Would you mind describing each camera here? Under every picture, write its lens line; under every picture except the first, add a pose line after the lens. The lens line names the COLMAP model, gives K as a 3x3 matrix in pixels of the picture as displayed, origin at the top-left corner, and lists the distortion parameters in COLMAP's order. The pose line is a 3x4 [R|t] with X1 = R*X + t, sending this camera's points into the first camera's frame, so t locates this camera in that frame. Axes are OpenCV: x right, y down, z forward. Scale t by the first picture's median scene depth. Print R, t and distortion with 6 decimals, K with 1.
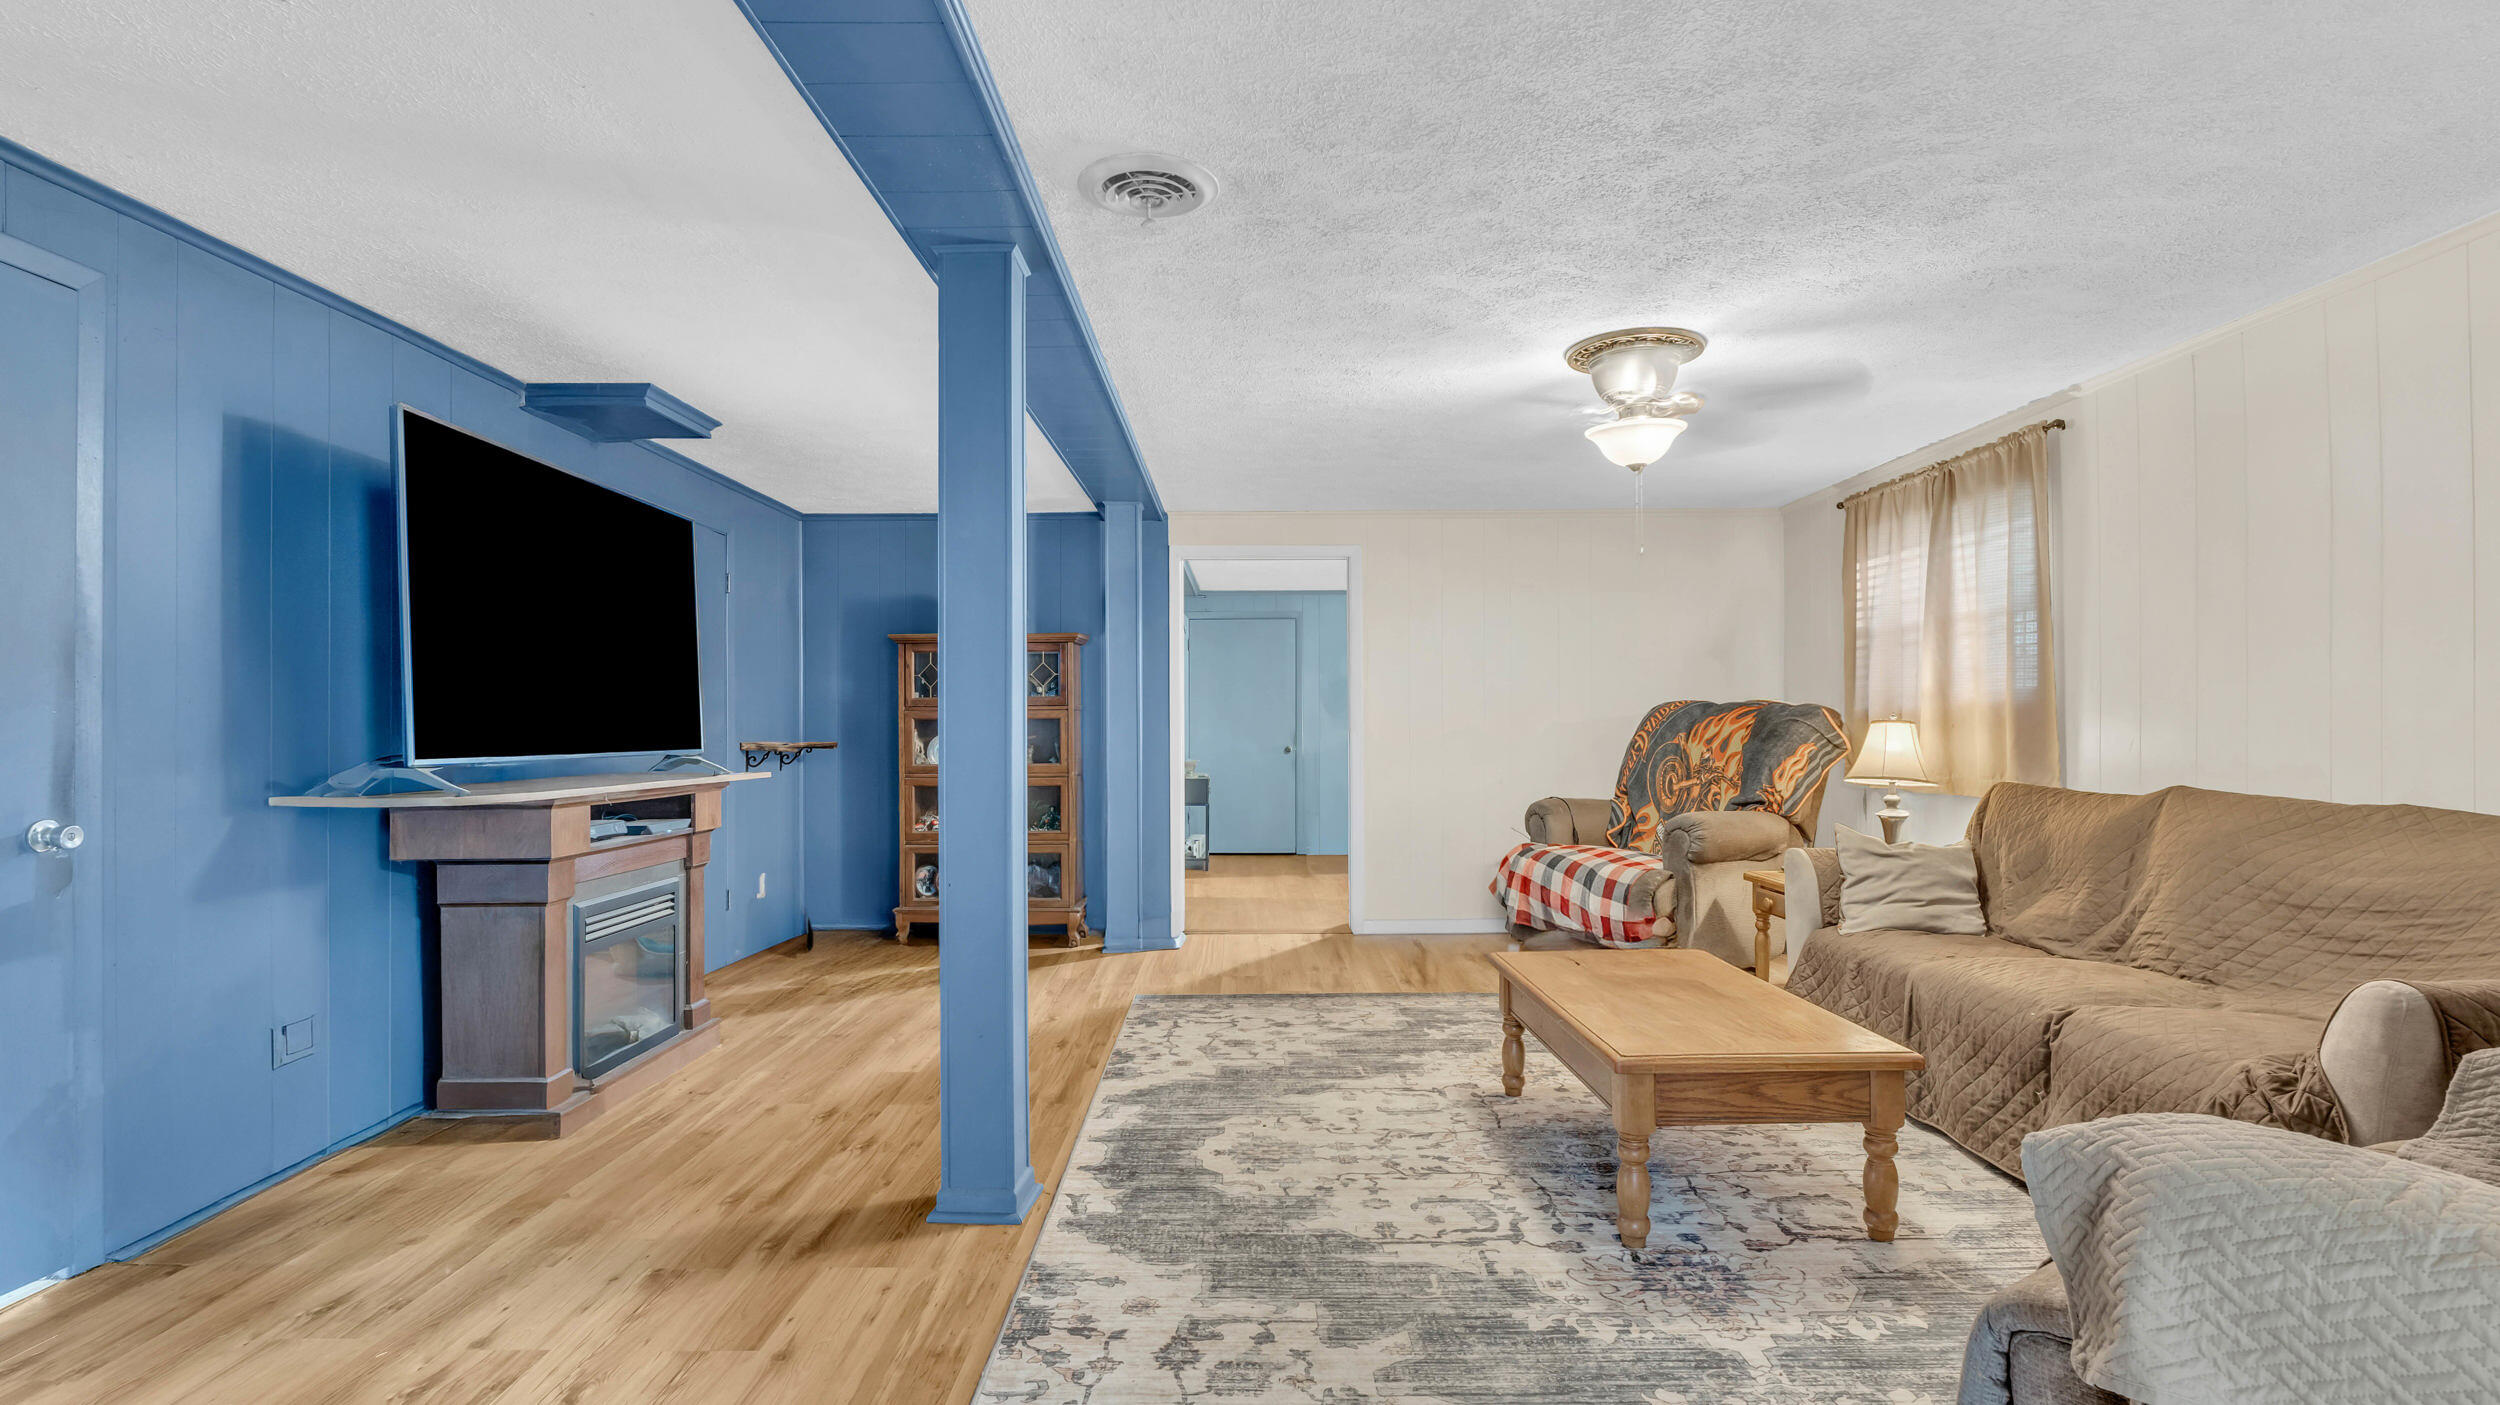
lens RADIAL K [[1173.1, 0, 1251.0], [0, 1173.1, 711.3], [0, 0, 1]] dist [-0.010375, -0.001151]
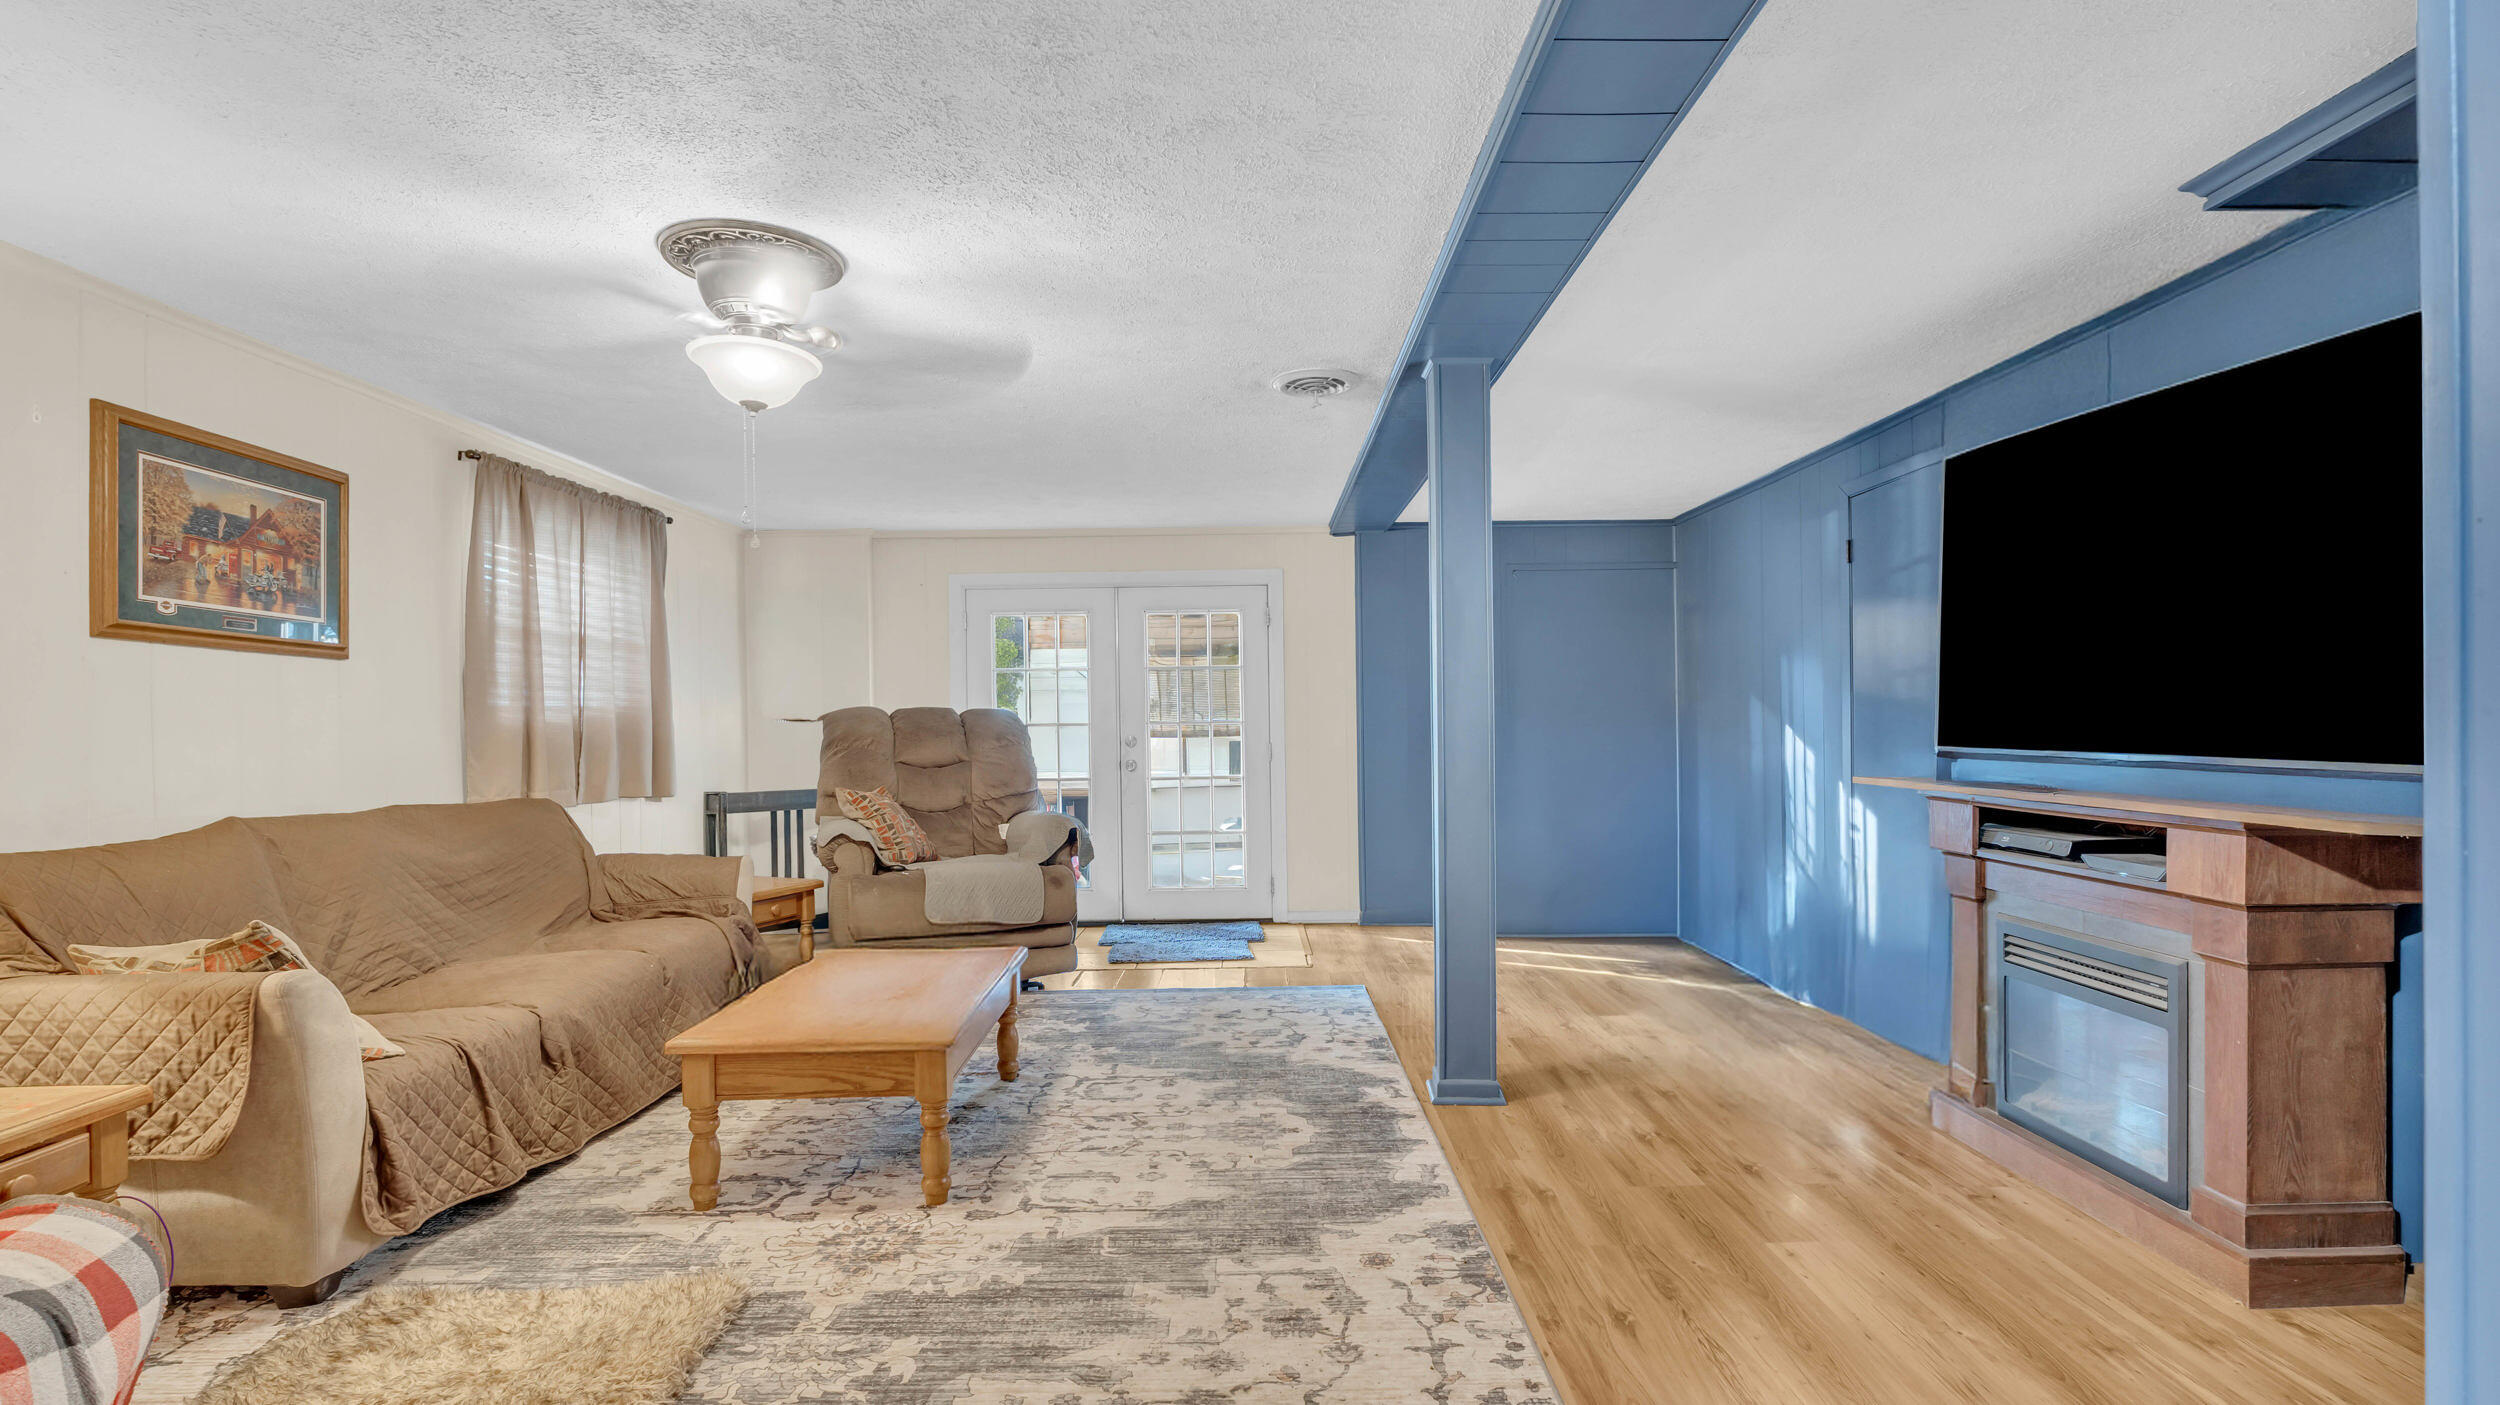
lens RADIAL K [[1173.1, 0, 1252.0], [0, 1173.1, 711.3], [0, 0, 1]] dist [-0.010375, -0.001151]
pose [[-0.999902, 0.013932, -0.001402, 0.007446], [0.013950, 0.999809, -0.013686, 0.008043], [0.001211, -0.013704, -0.999905, 2.075100]]
